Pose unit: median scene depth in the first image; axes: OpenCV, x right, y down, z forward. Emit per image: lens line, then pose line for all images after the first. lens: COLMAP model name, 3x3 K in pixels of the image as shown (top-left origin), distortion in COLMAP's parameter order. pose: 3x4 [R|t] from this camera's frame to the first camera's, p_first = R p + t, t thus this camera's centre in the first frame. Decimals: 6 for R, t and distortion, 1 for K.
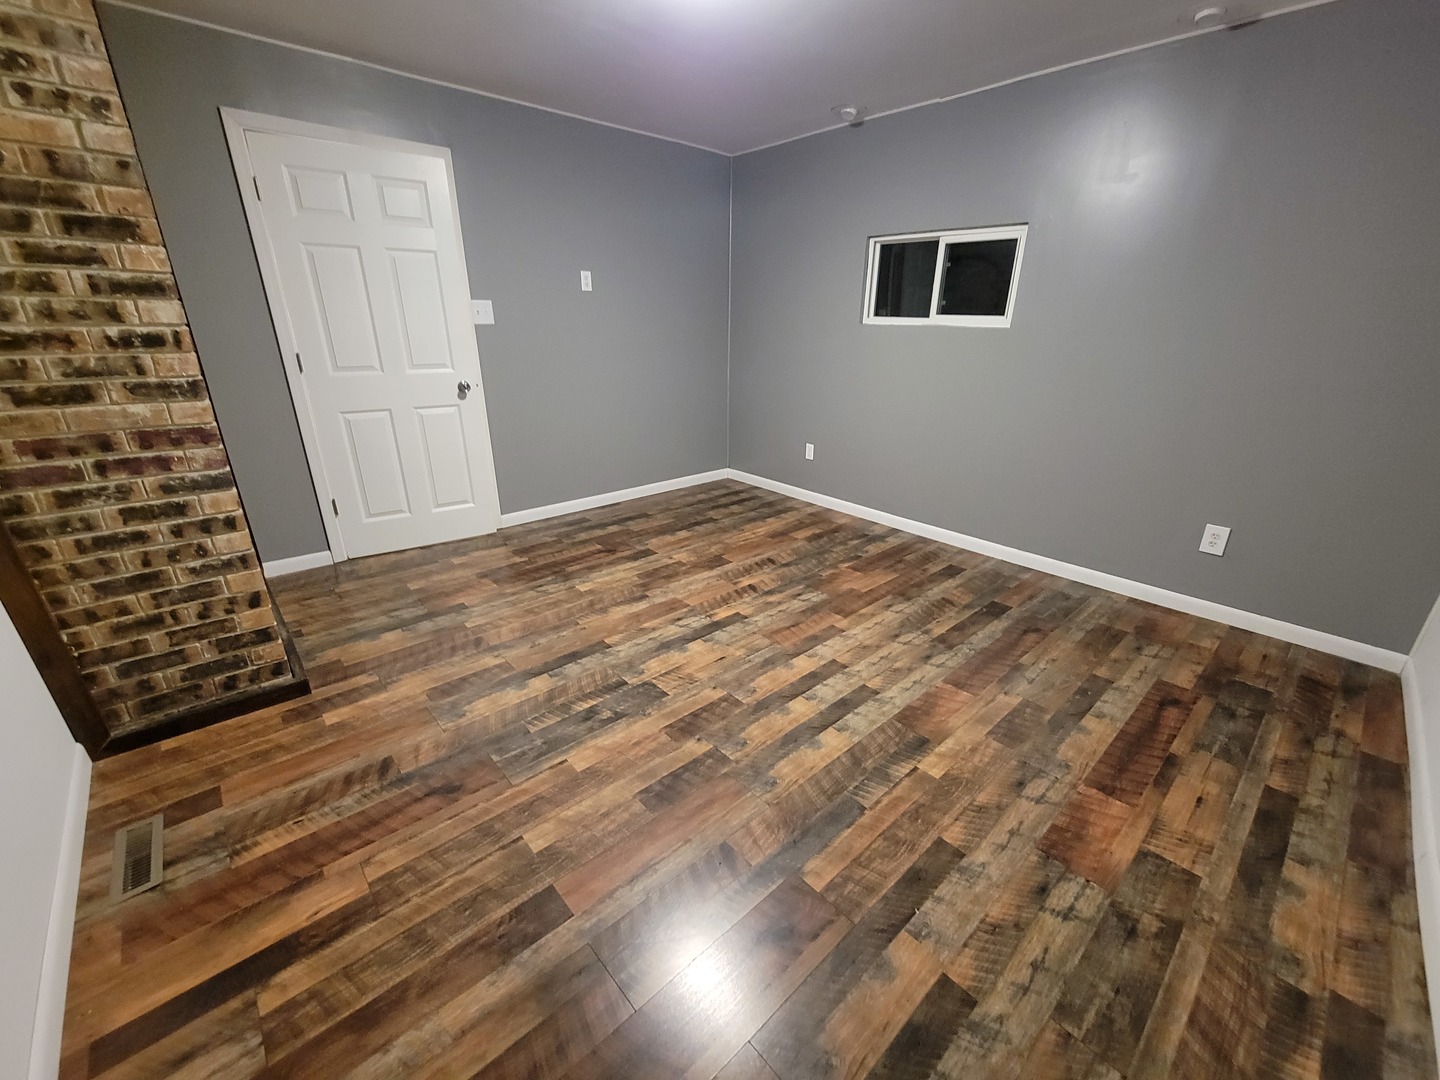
lens RADIAL K [[589.1, 0, 725.4], [0, 589.1, 550.6], [0, 0, 1]] dist [-0.004329, 0.000291]
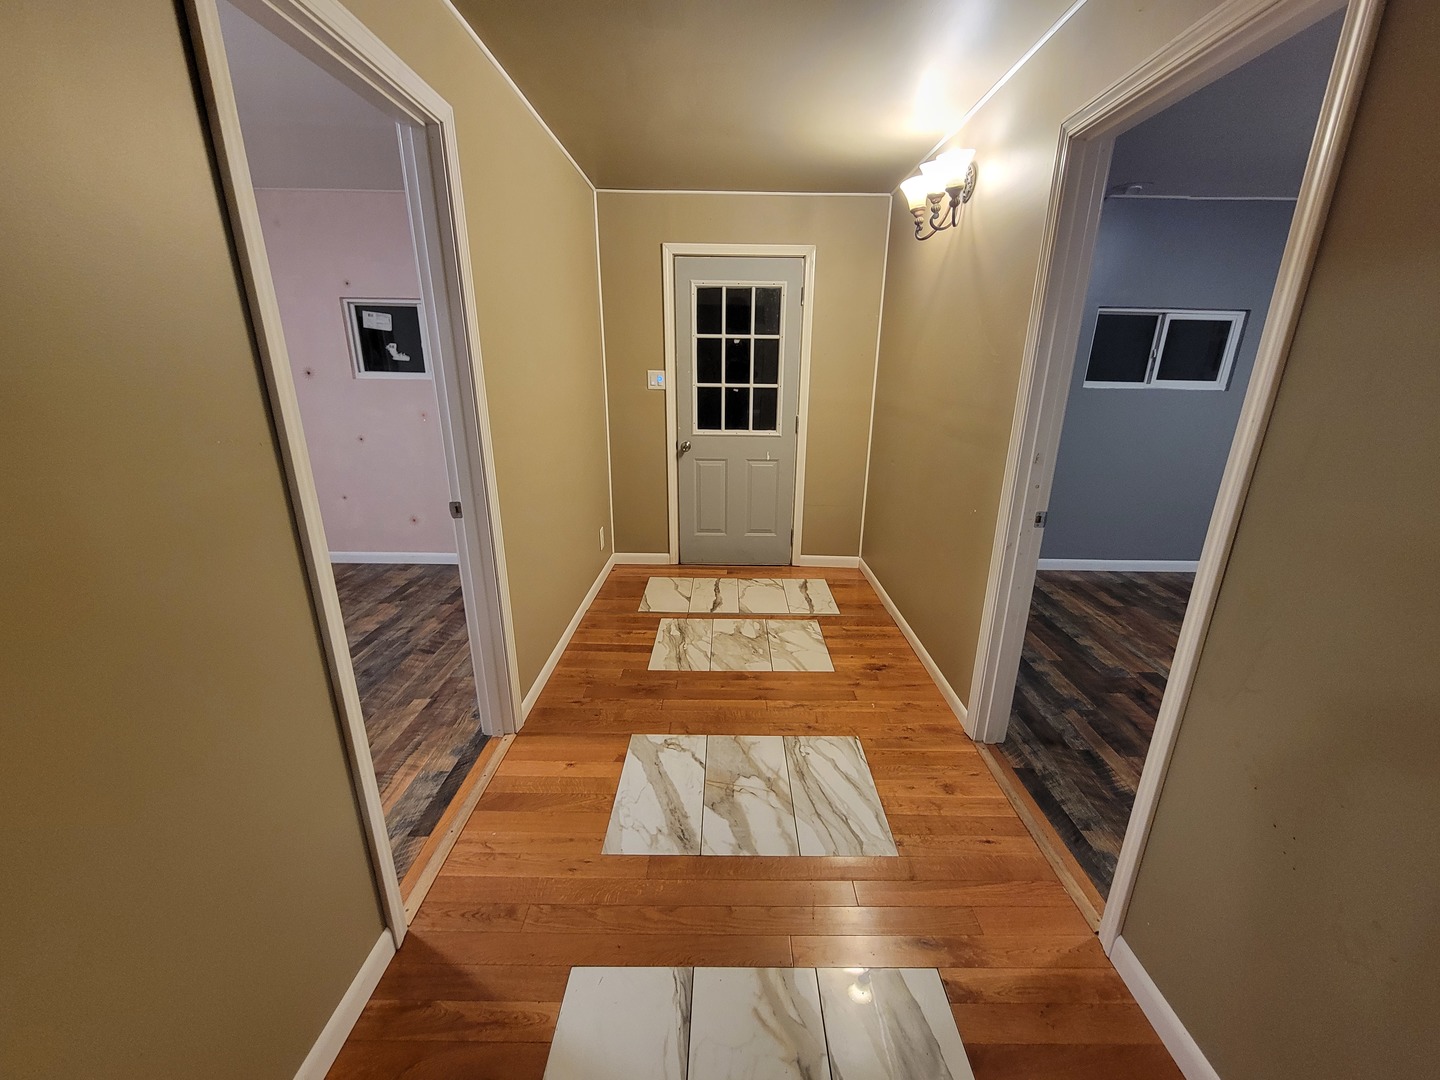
lens RADIAL K [[589.1, 0, 727.1], [0, 589.1, 550.5], [0, 0, 1]] dist [-0.004329, 0.000291]
pose [[0.674498, -0.232143, 0.700830, -1.595205], [0.270463, 0.960981, 0.058015, -0.559027], [-0.686952, 0.150417, 0.710966, 1.215269]]
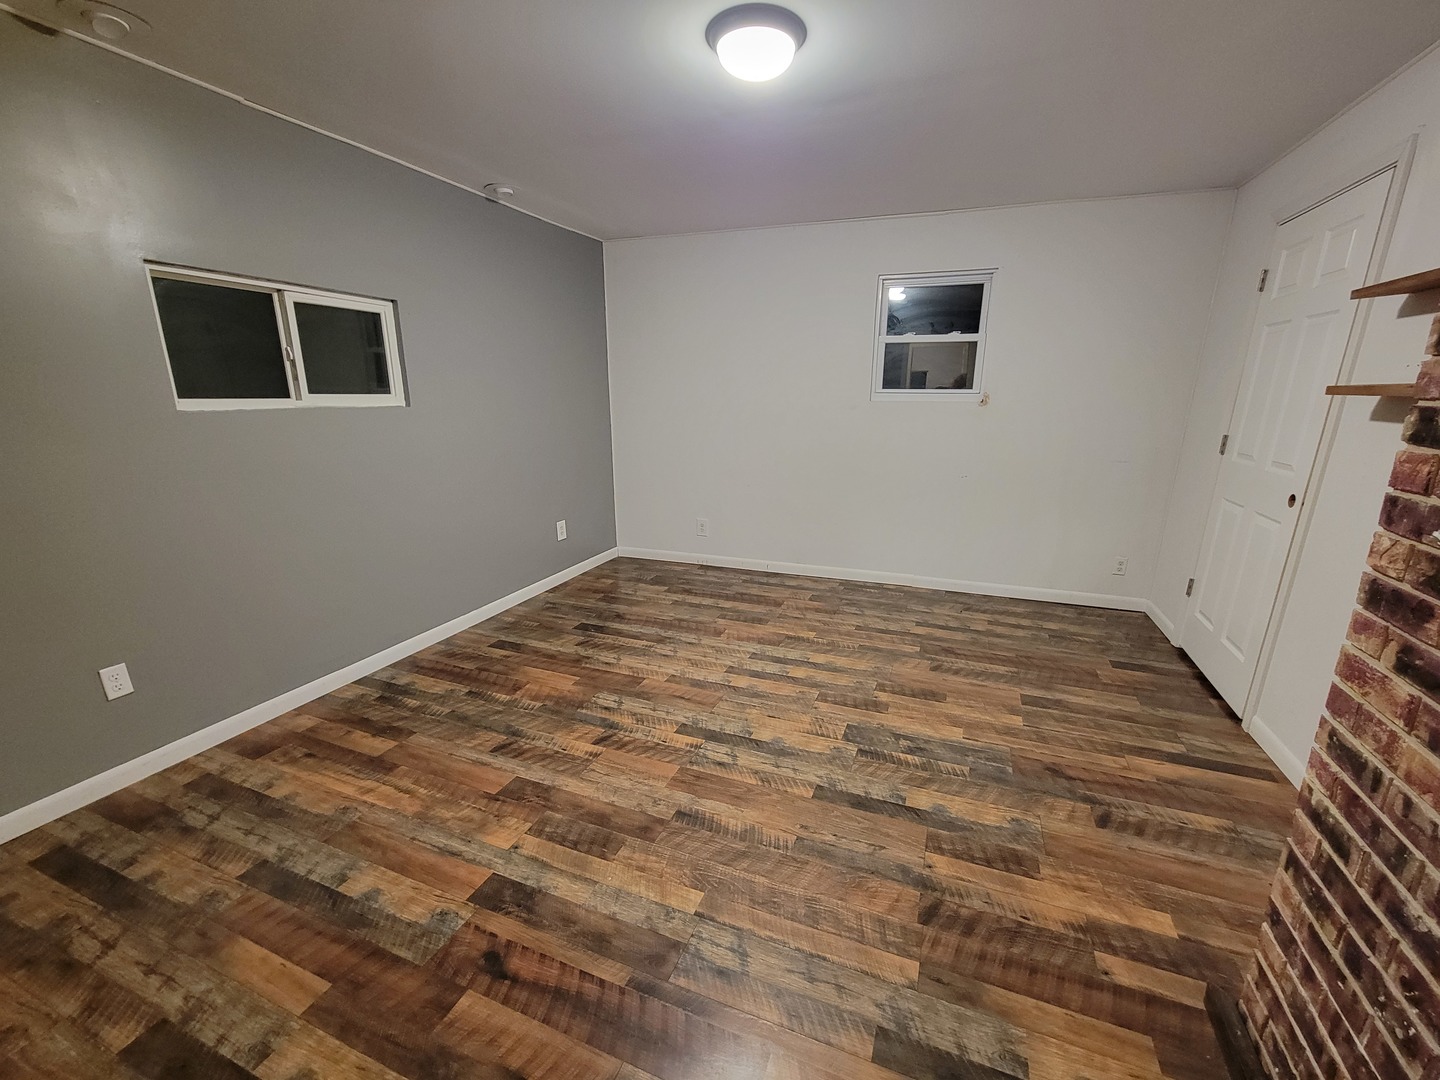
lens RADIAL K [[589.1, 0, 735.6], [0, 589.1, 550.0], [0, 0, 1]] dist [-0.004329, 0.000291]
pose [[-0.445759, -0.247843, 0.860159, -0.842737], [0.324101, 0.851028, 0.413170, -0.546004], [-0.834420, 0.462953, -0.299027, 1.292039]]
